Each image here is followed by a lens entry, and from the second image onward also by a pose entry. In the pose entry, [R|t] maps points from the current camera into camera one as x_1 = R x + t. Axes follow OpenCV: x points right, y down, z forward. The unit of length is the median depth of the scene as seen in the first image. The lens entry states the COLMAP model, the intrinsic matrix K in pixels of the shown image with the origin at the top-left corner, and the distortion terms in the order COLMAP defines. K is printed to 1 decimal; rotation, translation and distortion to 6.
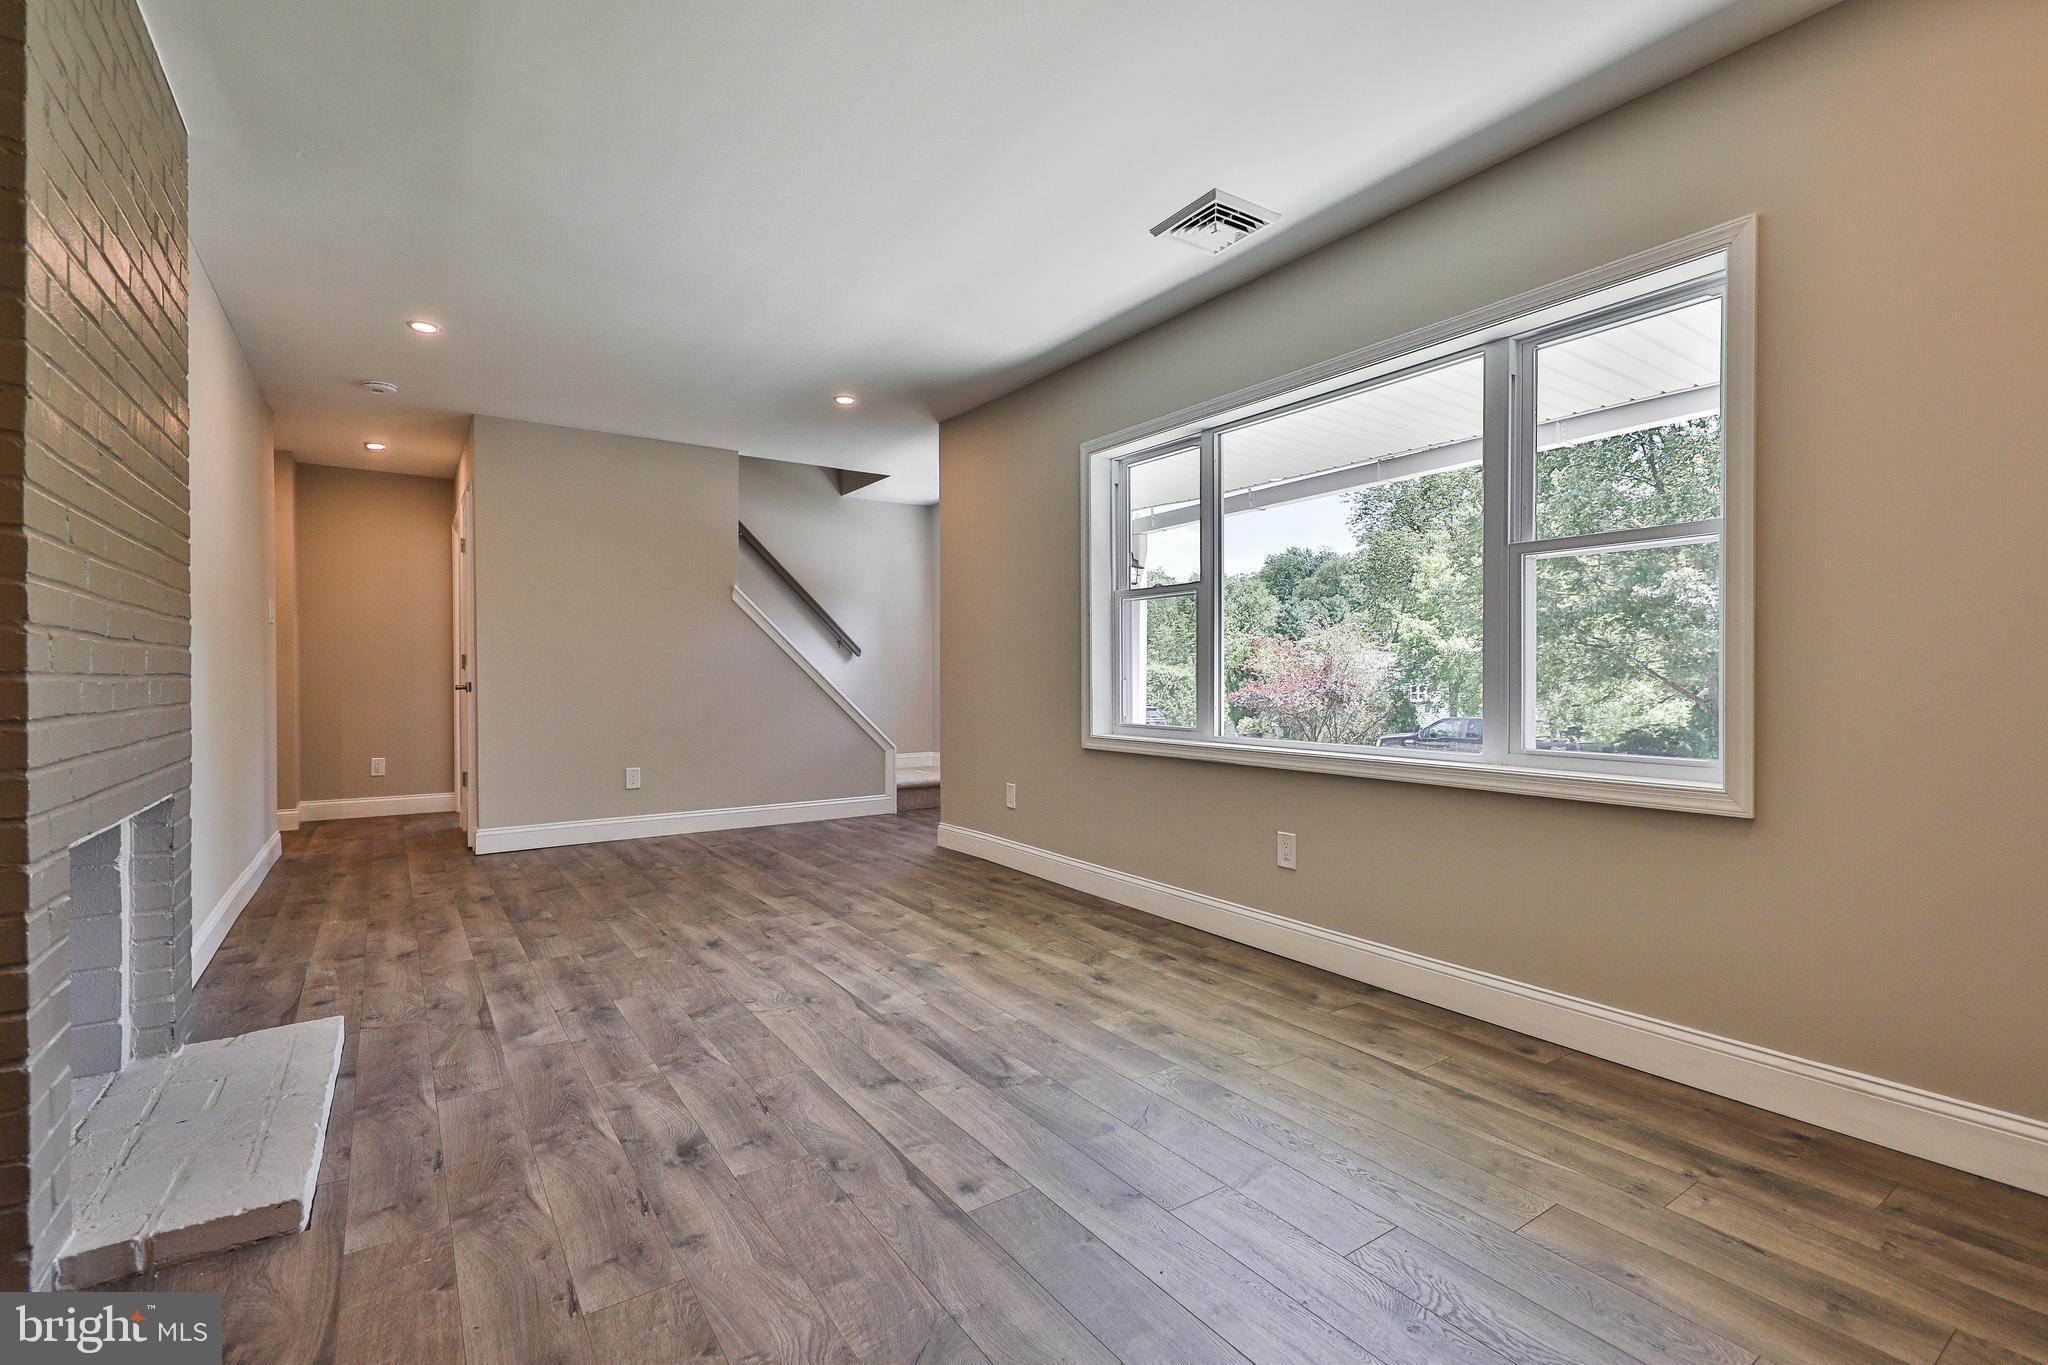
lens RADIAL K [[932.9, 0, 1051.8], [0, 932.9, 667.4], [0, 0, 1]] dist [0.017519, -0.005303]
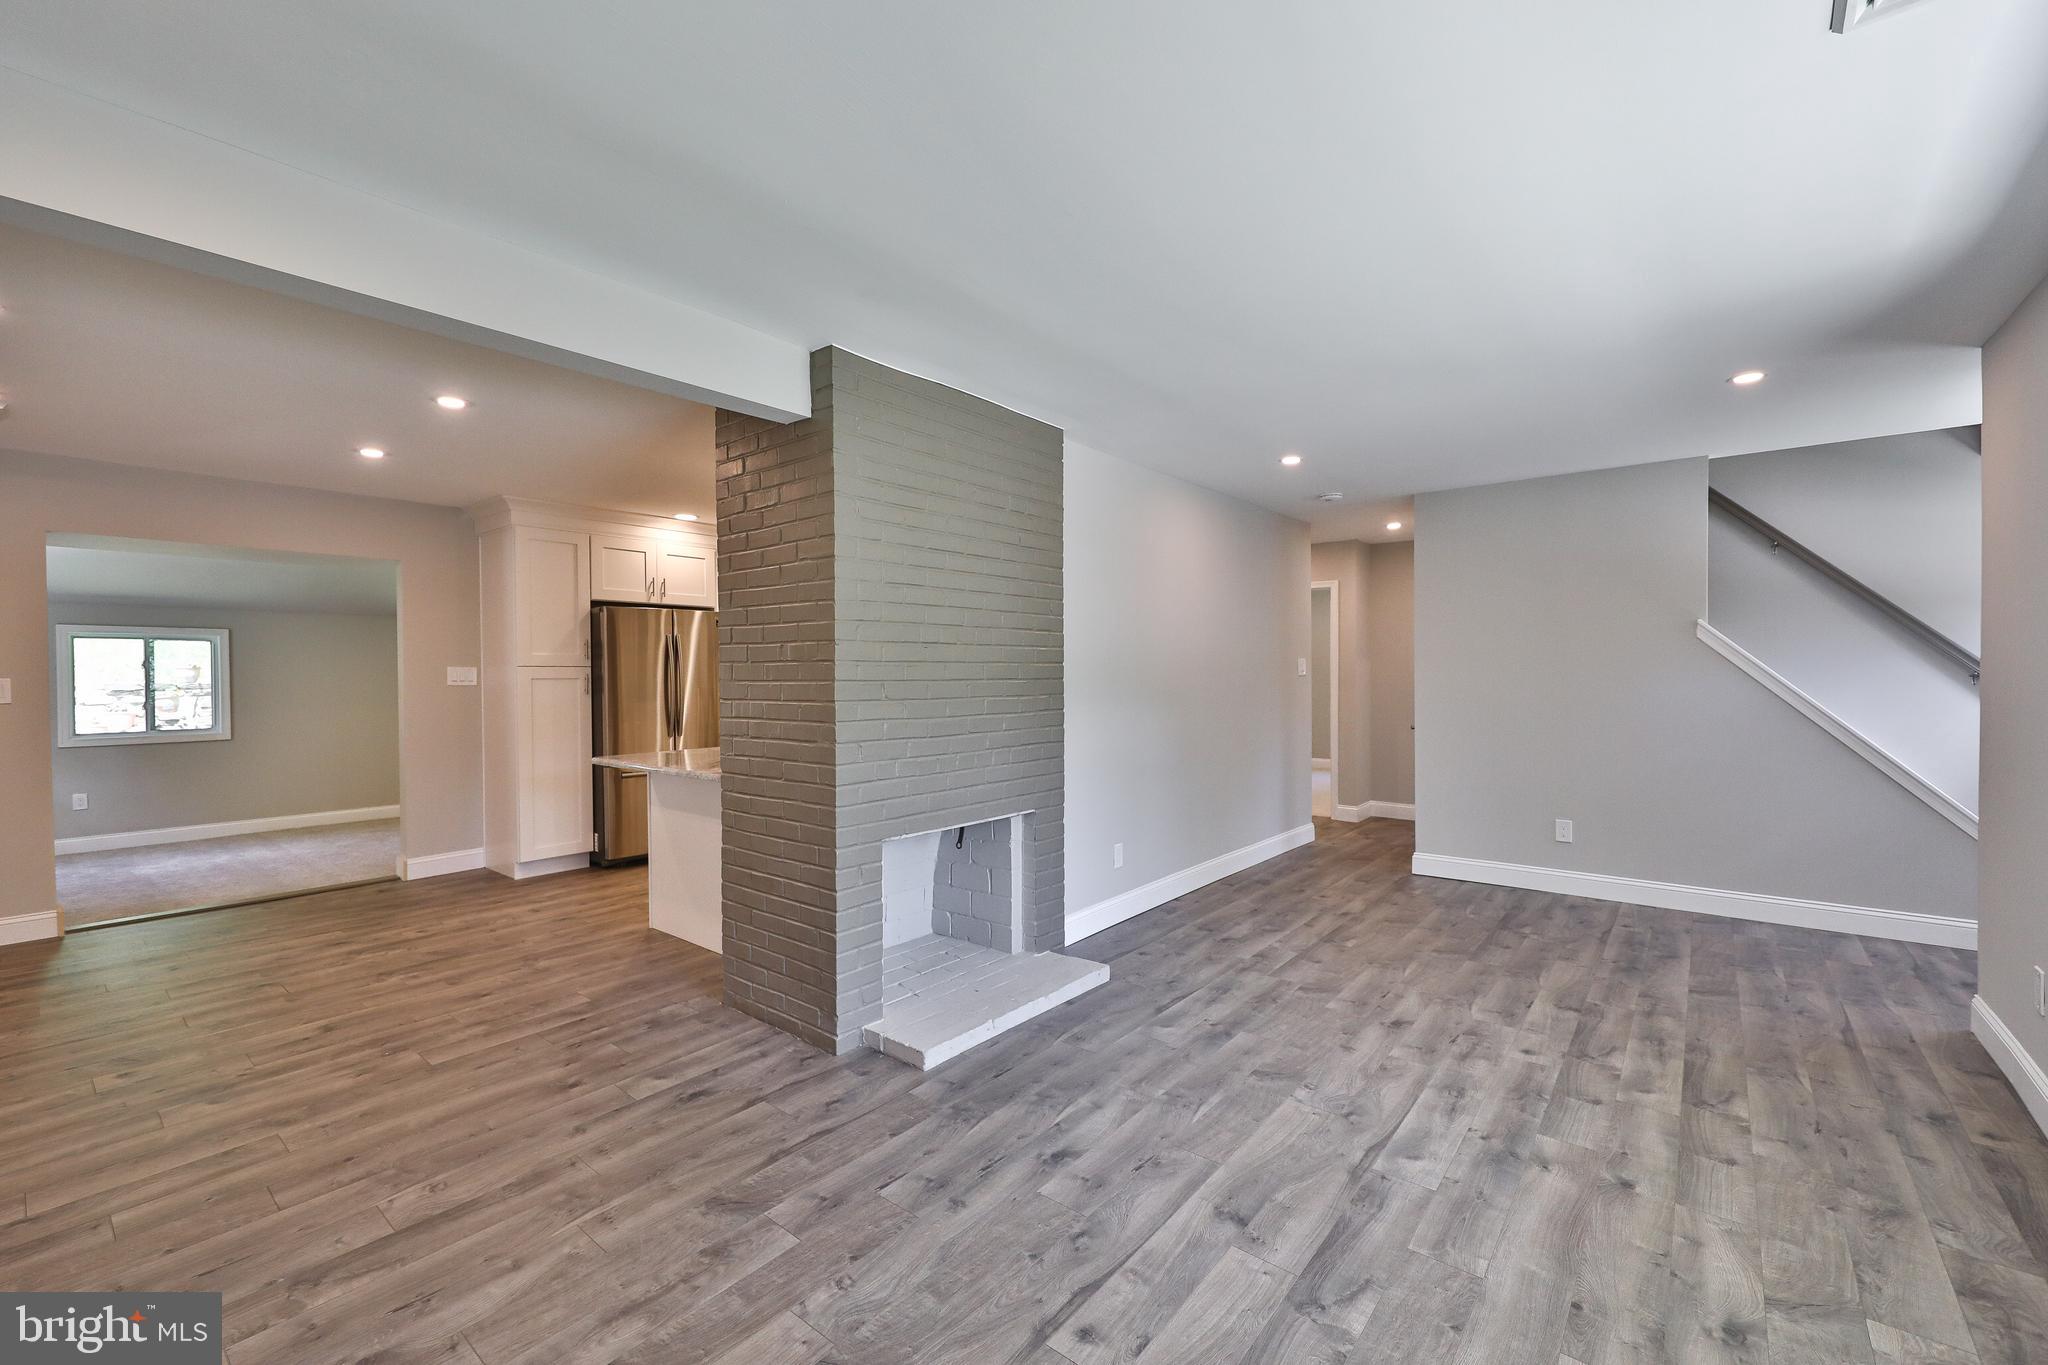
lens RADIAL K [[841.6, 0, 990.4], [0, 841.6, 677.1], [0, 0, 1]] dist [0.008258, -0.004274]
pose [[0.245839, 0.006961, -0.969286, 0.511077], [0.013826, 0.999847, 0.010687, -0.116672], [0.969212, -0.016029, 0.245705, 0.447666]]
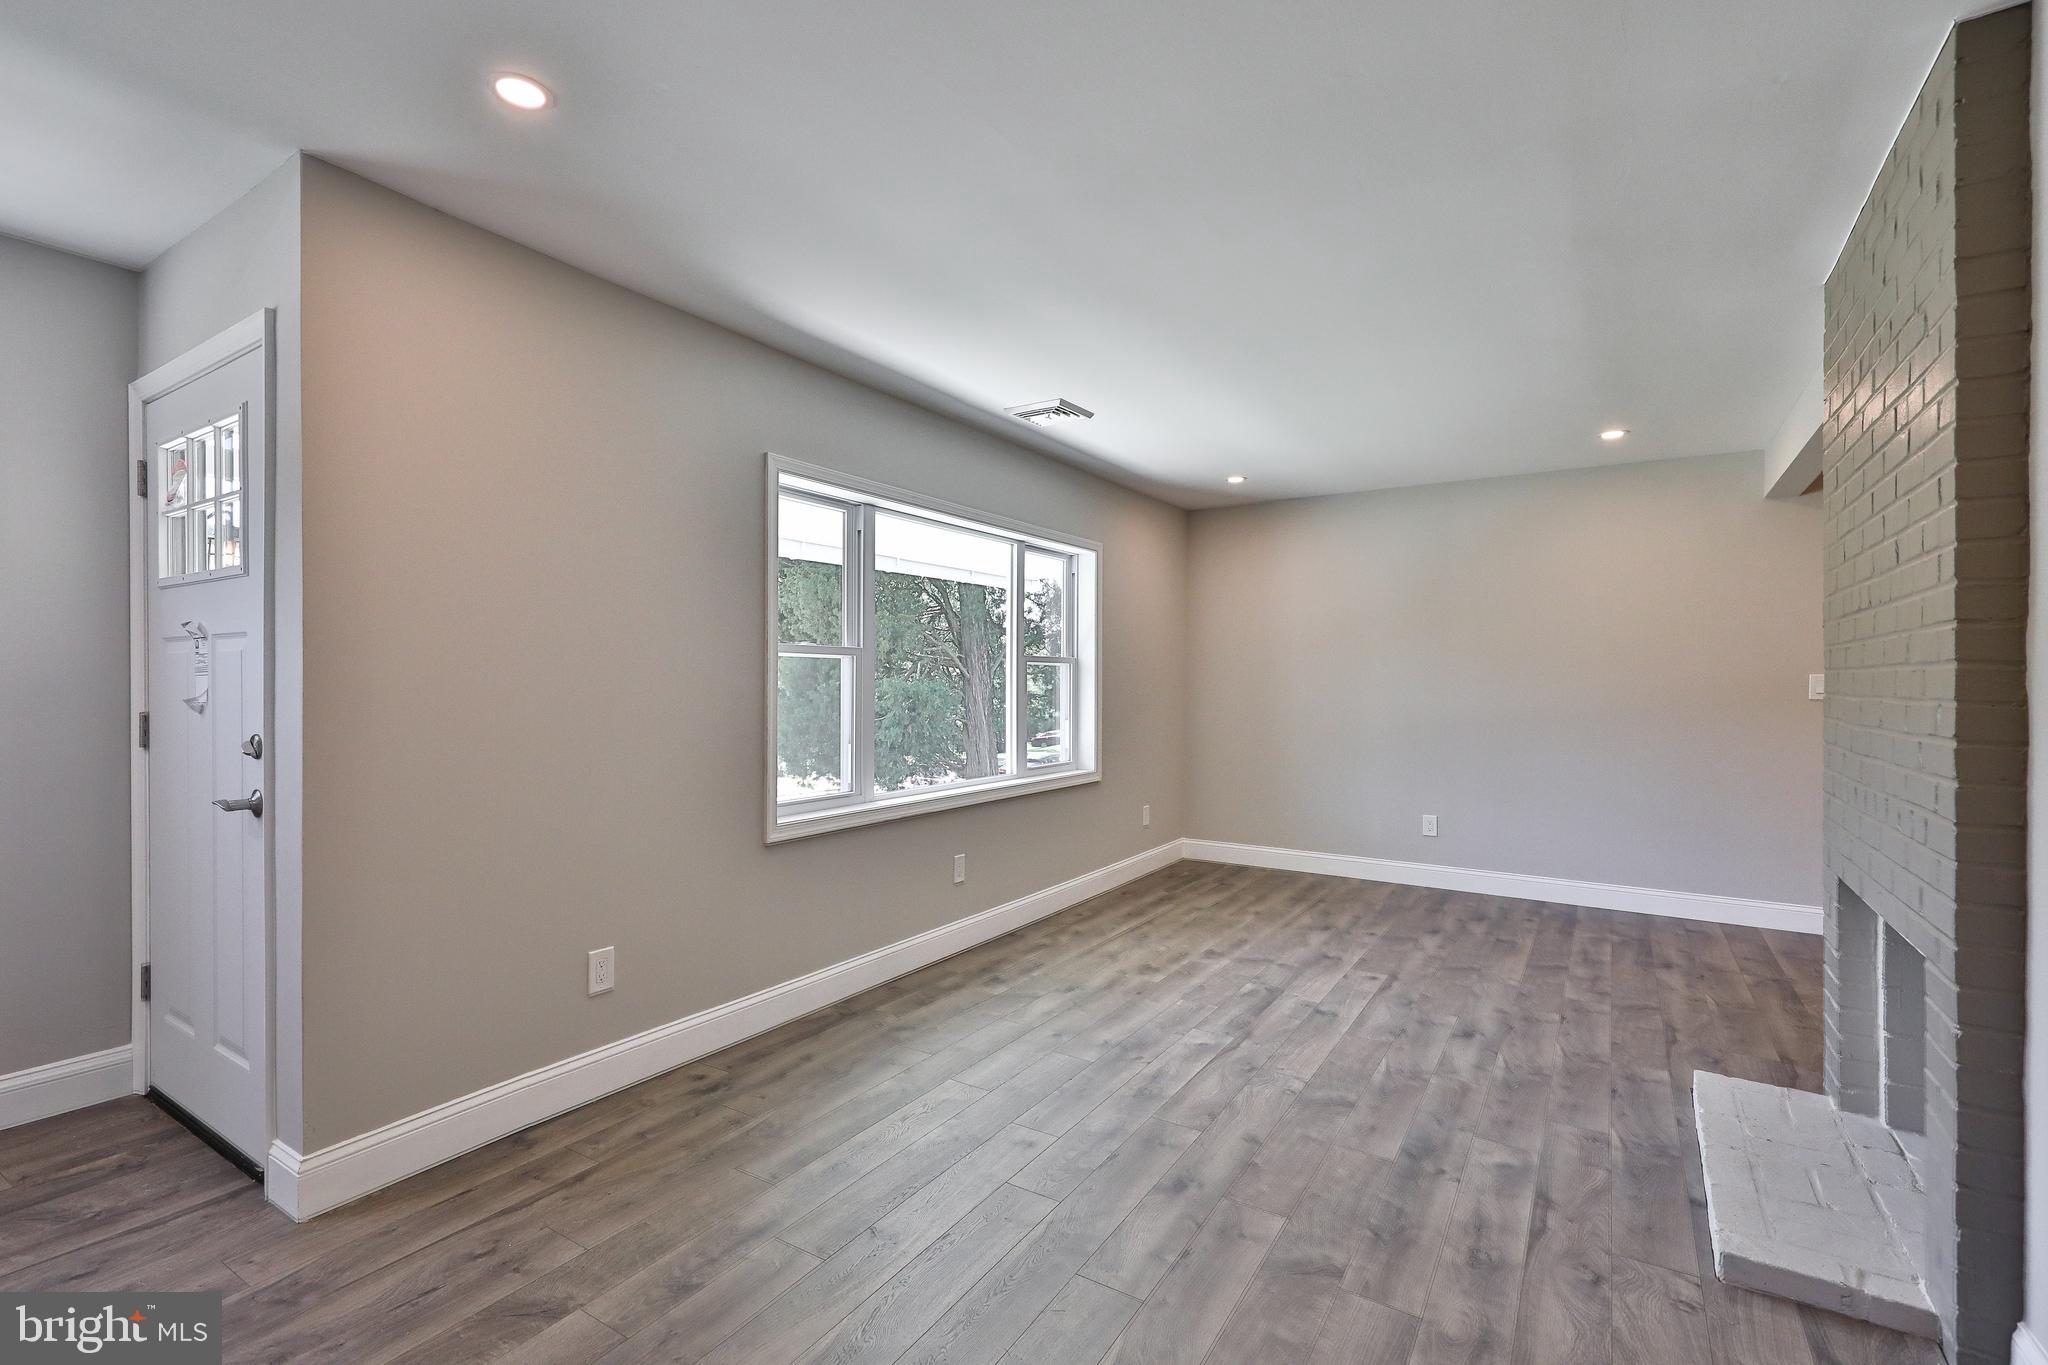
lens RADIAL K [[932.9, 0, 993.6], [0, 932.9, 642.9], [0, 0, 1]] dist [0.017519, -0.005303]
pose [[-0.365415, 0.040198, 0.929976, -1.185654], [-0.008539, 0.998880, -0.046531, -0.070975], [-0.930806, -0.024944, -0.364663, 1.718930]]
